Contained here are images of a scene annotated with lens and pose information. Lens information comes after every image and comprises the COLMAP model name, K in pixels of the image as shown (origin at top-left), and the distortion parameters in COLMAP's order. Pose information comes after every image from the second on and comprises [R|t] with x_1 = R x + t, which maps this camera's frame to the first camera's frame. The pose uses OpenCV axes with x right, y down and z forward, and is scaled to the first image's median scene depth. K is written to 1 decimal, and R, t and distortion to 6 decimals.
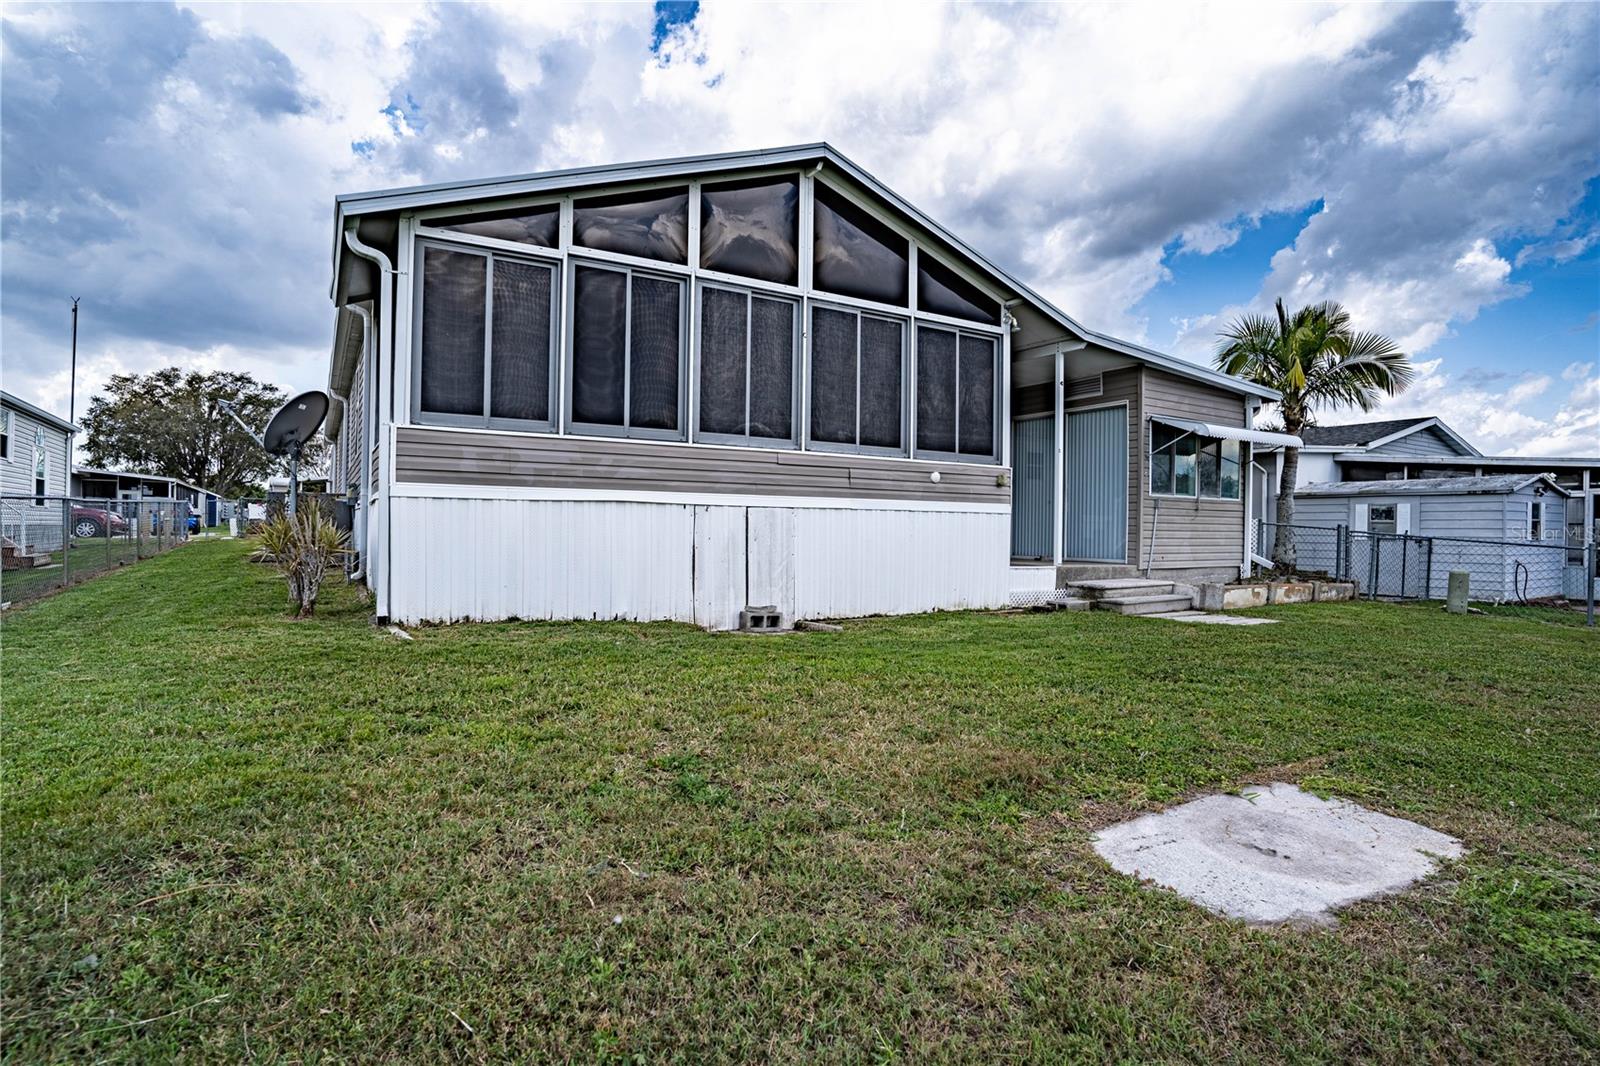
lens RADIAL K [[816.5, 0, 799.1], [0, 816.5, 534.3], [0, 0, 1]] dist [-0.052773, 0.013995]
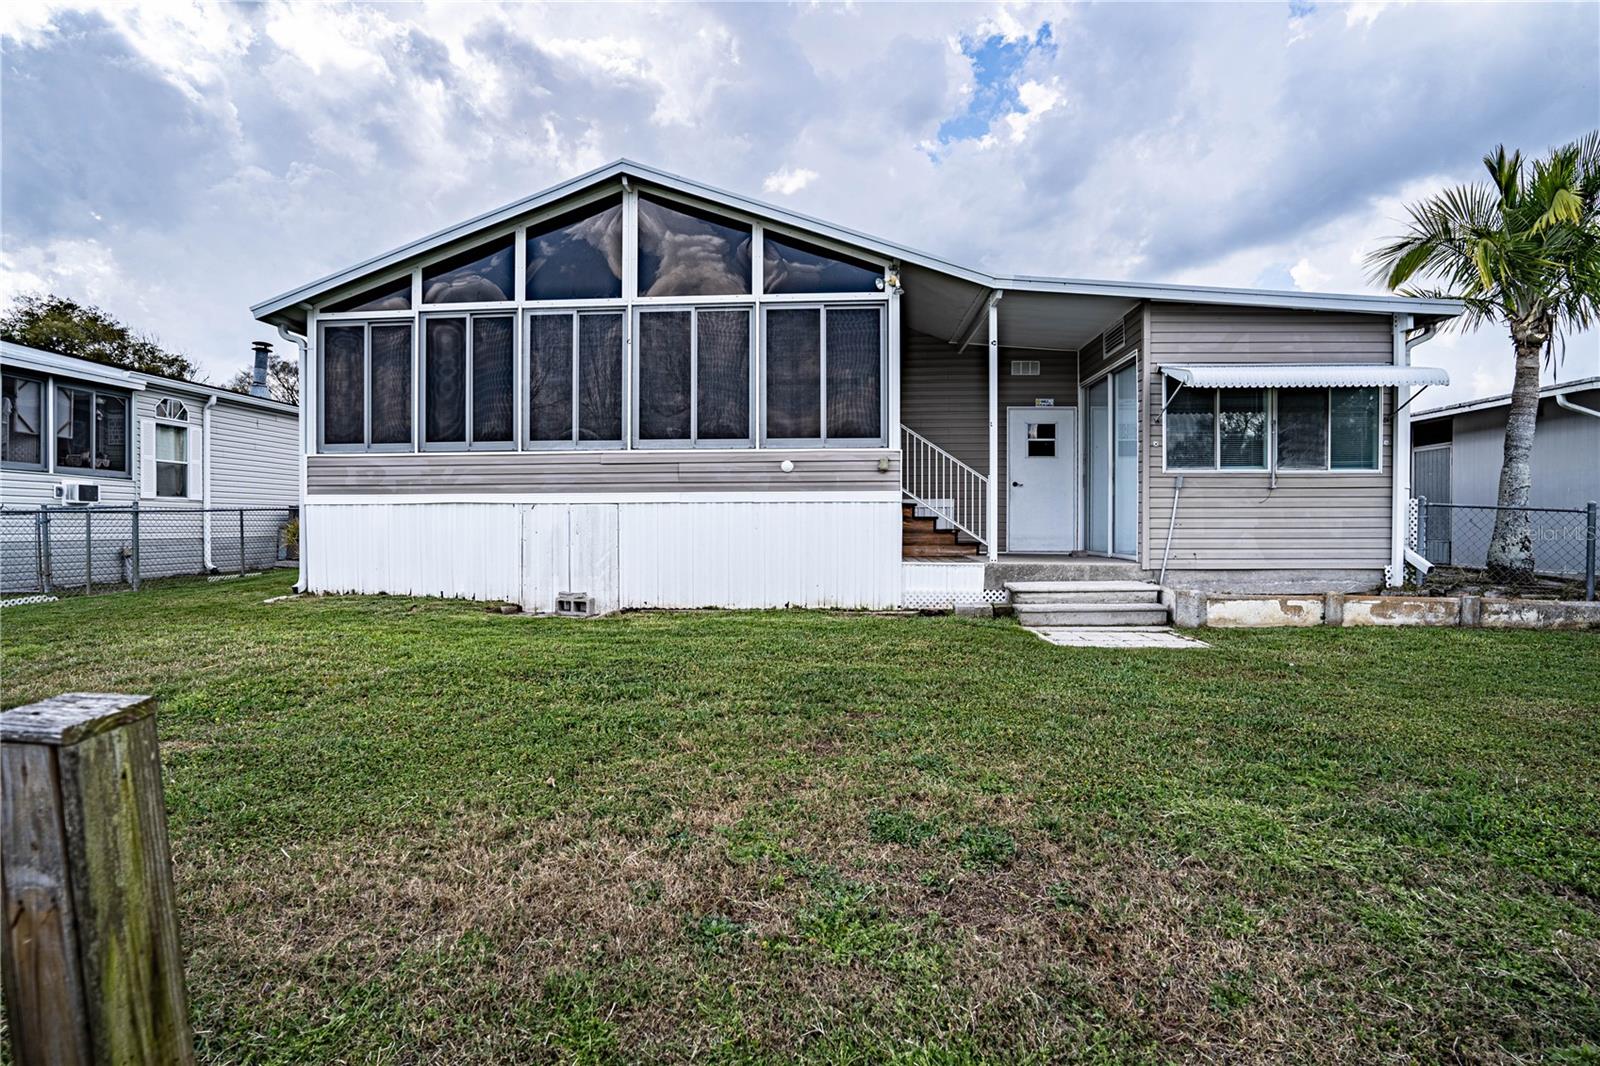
lens RADIAL K [[816.5, 0, 796.3], [0, 816.5, 528.1], [0, 0, 1]] dist [-0.052773, 0.013995]
pose [[0.816313, -0.008687, -0.577545, 0.714845], [0.008256, 0.999960, -0.003372, 0.005128], [0.577551, -0.002016, 0.816352, 0.227263]]
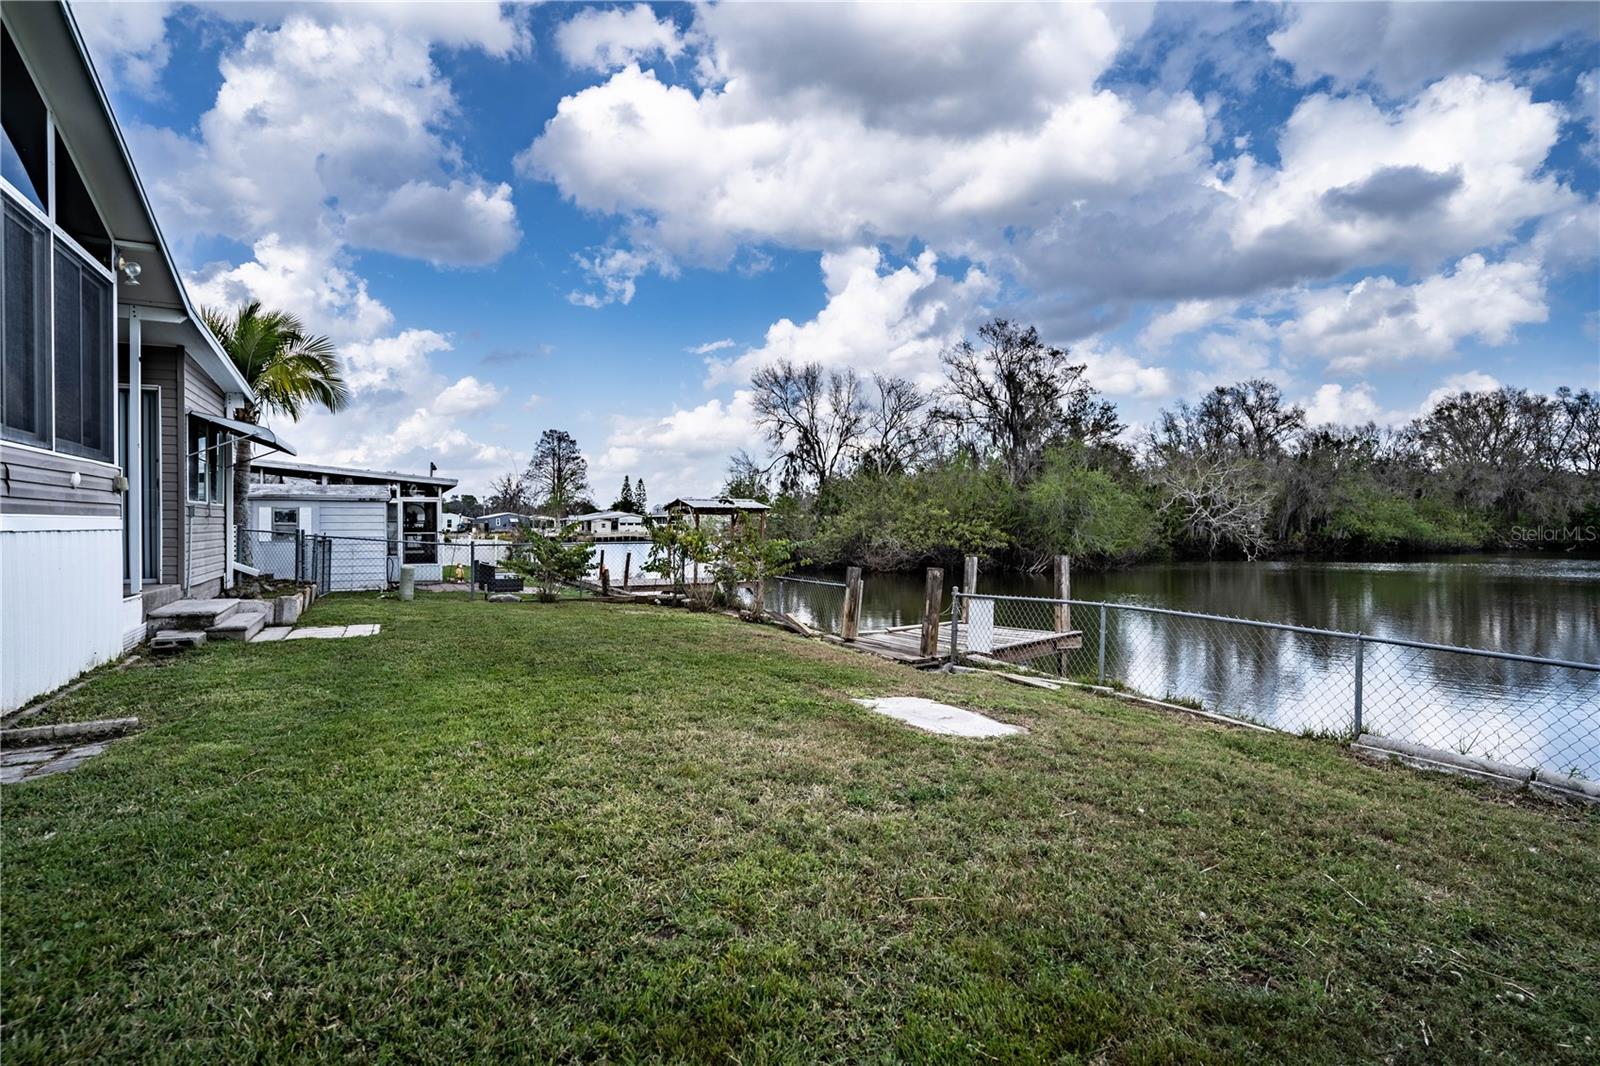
lens RADIAL K [[816.5, 0, 801.6], [0, 816.5, 529.0], [0, 0, 1]] dist [-0.052773, 0.013995]
pose [[0.080777, -0.019079, 0.996550, -0.431967], [0.008621, 0.999793, 0.018442, -0.035474], [-0.996695, 0.007102, 0.080924, 0.341245]]
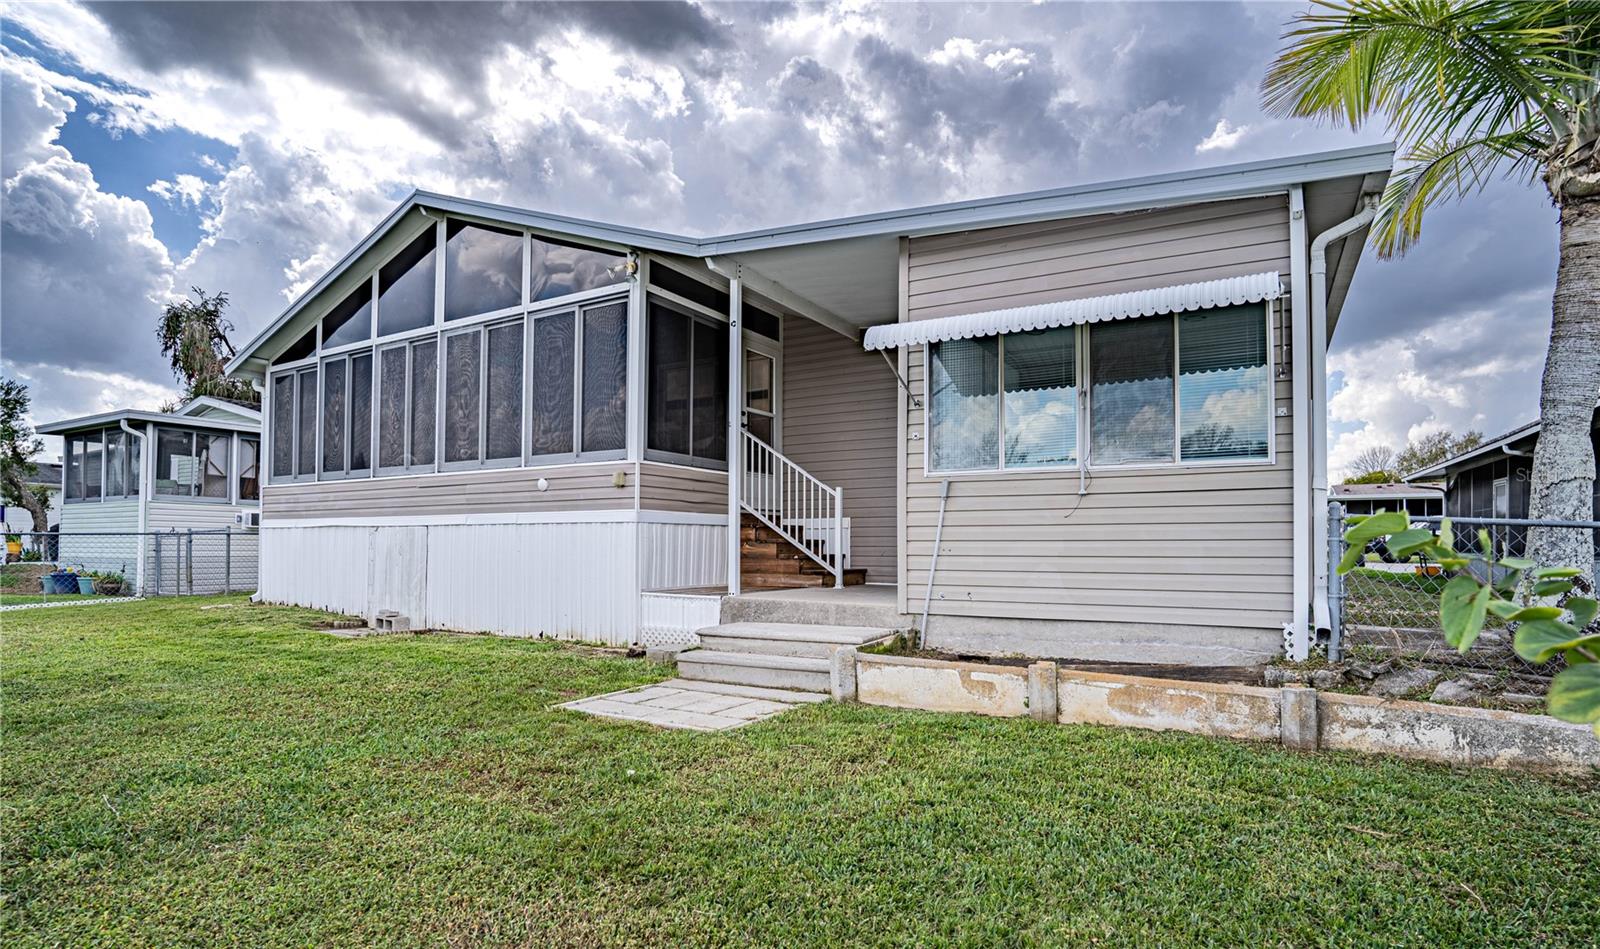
lens RADIAL K [[819.7, 0, 793.5], [0, 819.7, 530.2], [0, 0, 1]] dist [-0.045280, 0.000897]
pose [[0.472313, -0.026312, -0.881038, 1.051709], [-0.000890, 0.999540, -0.030328, 0.005398], [0.881430, 0.015108, 0.472072, 0.813313]]
